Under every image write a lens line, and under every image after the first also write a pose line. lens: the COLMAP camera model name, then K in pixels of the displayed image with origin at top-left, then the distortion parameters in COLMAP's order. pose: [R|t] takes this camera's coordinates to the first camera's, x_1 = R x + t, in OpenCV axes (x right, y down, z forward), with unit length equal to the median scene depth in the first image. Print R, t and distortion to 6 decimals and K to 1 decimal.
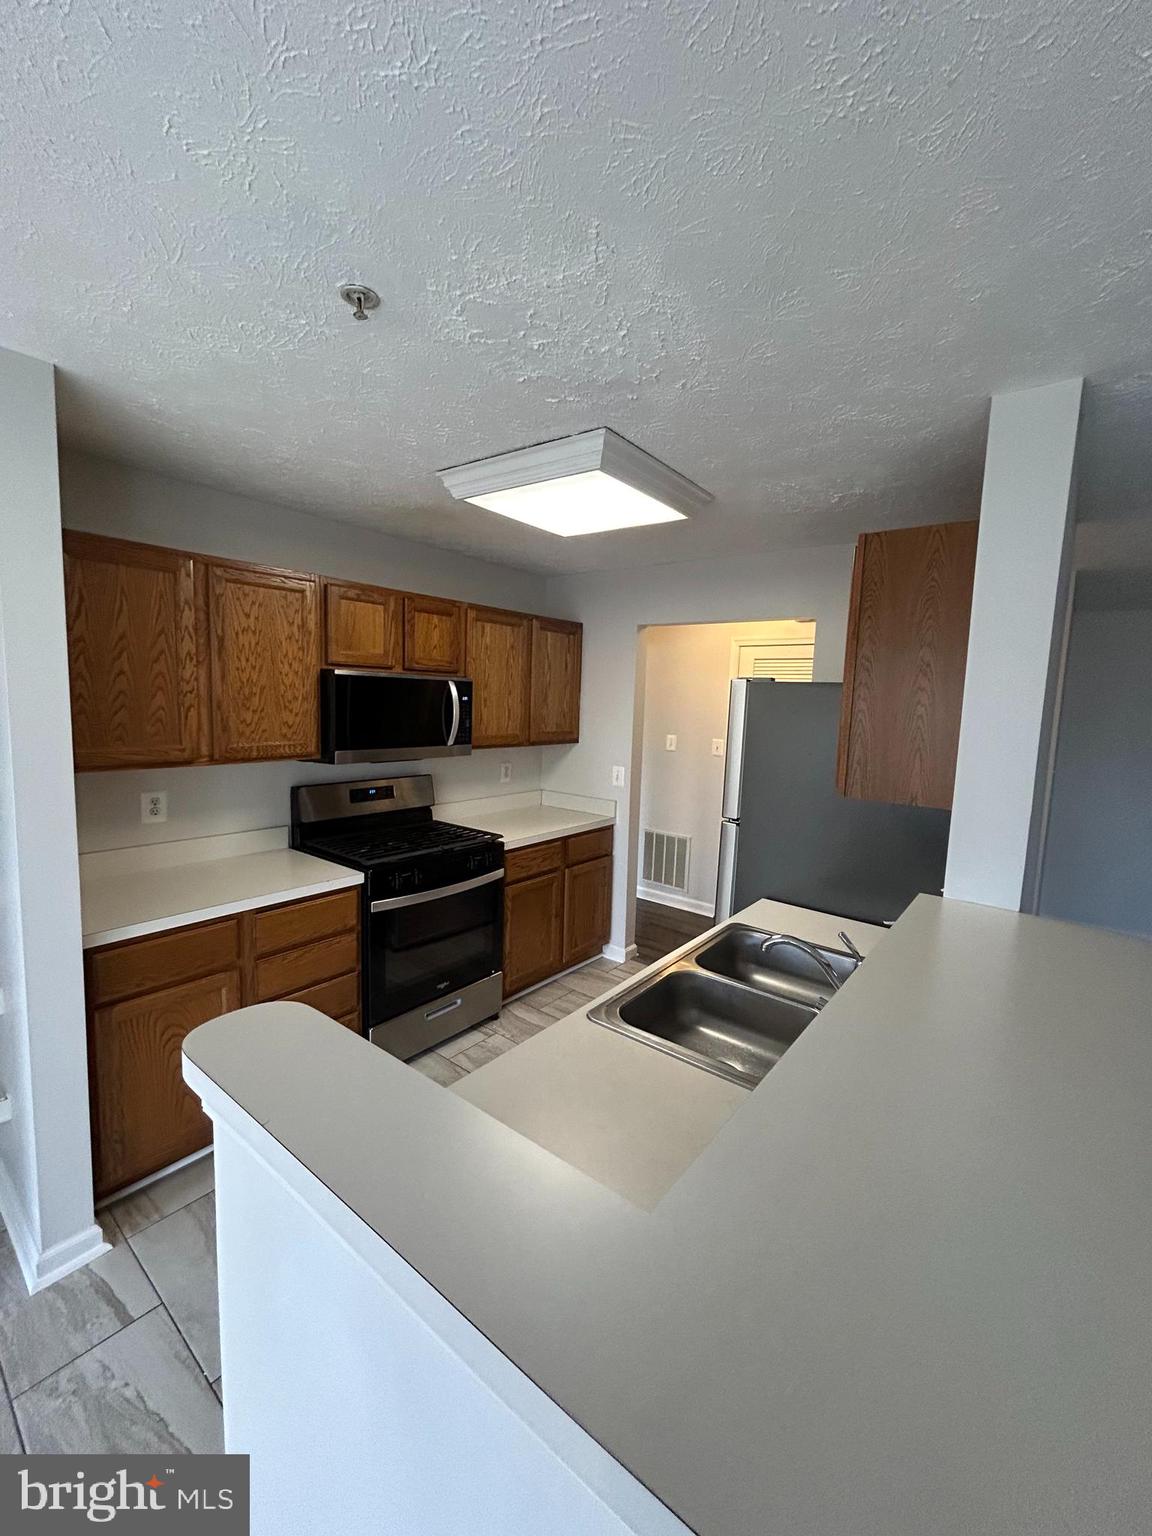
lens RADIAL K [[616.0, 0, 580.8], [0, 616.0, 760.9], [0, 0, 1]] dist [0.001281, 0.000053]
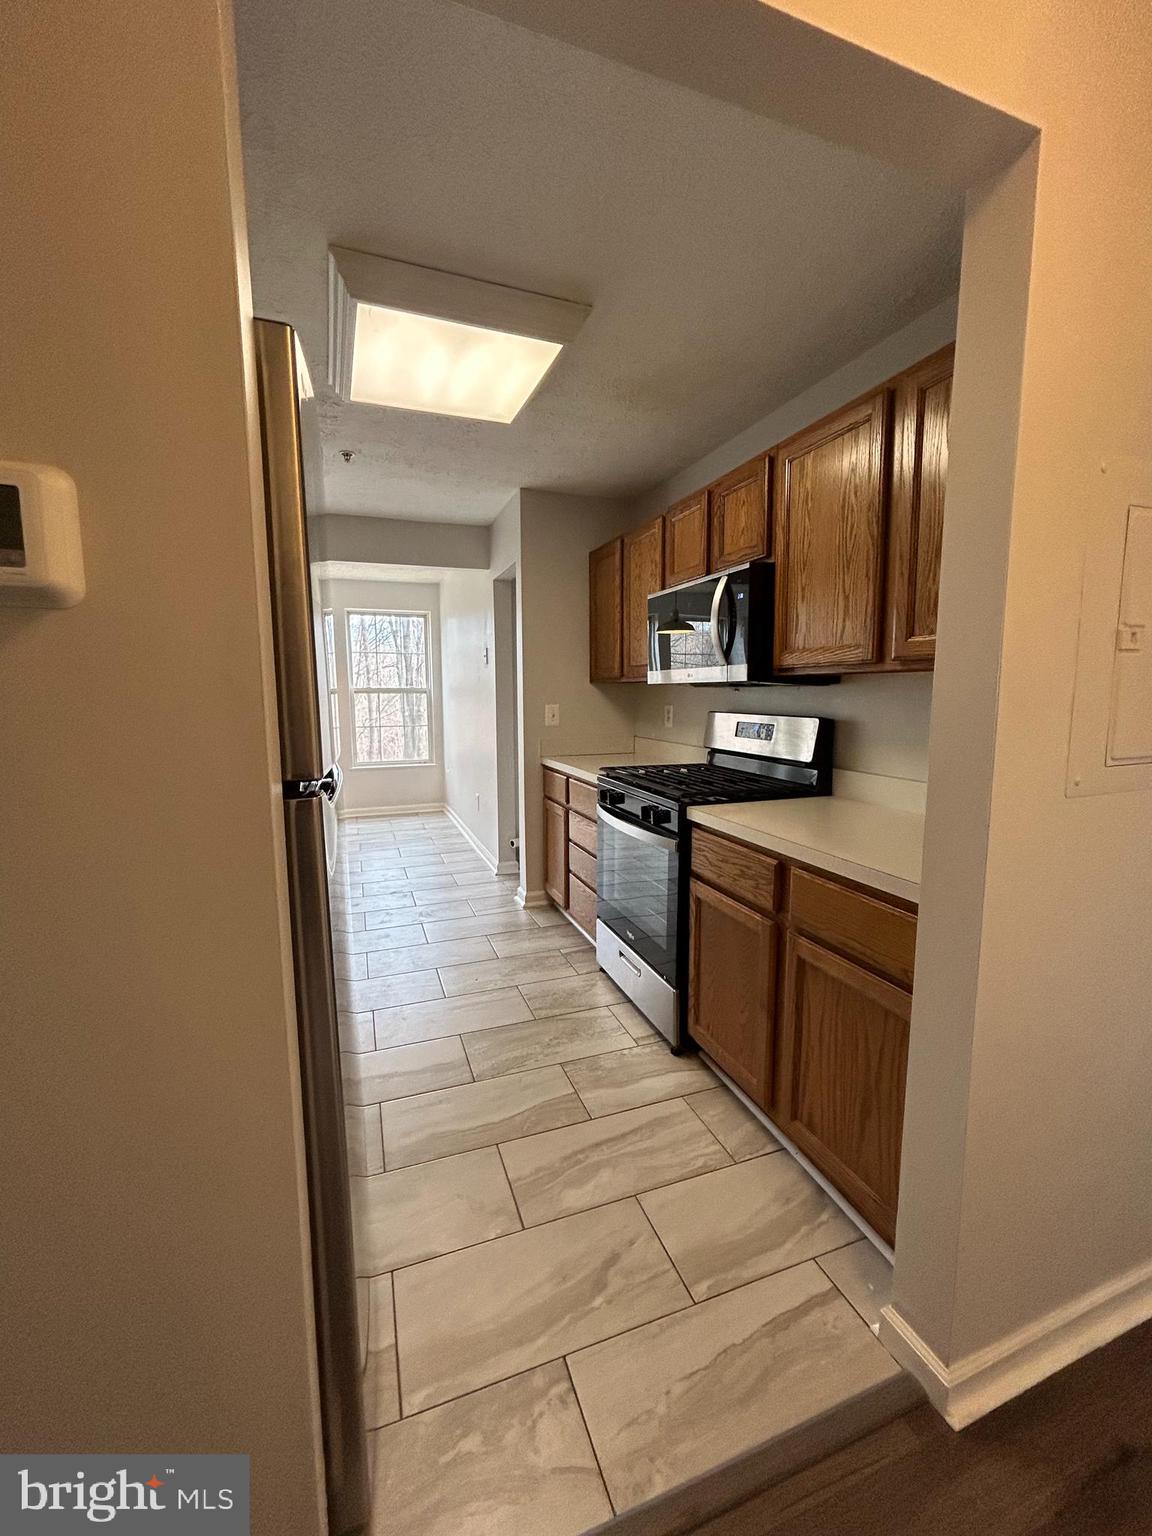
lens RADIAL K [[616.0, 0, 580.8], [0, 616.0, 760.9], [0, 0, 1]] dist [0.001281, 0.000053]
pose [[-0.513729, 0.061657, -0.855734, 0.542171], [-0.103565, 0.985664, 0.133193, 0.007776], [0.851679, 0.157049, -0.499979, 1.314689]]
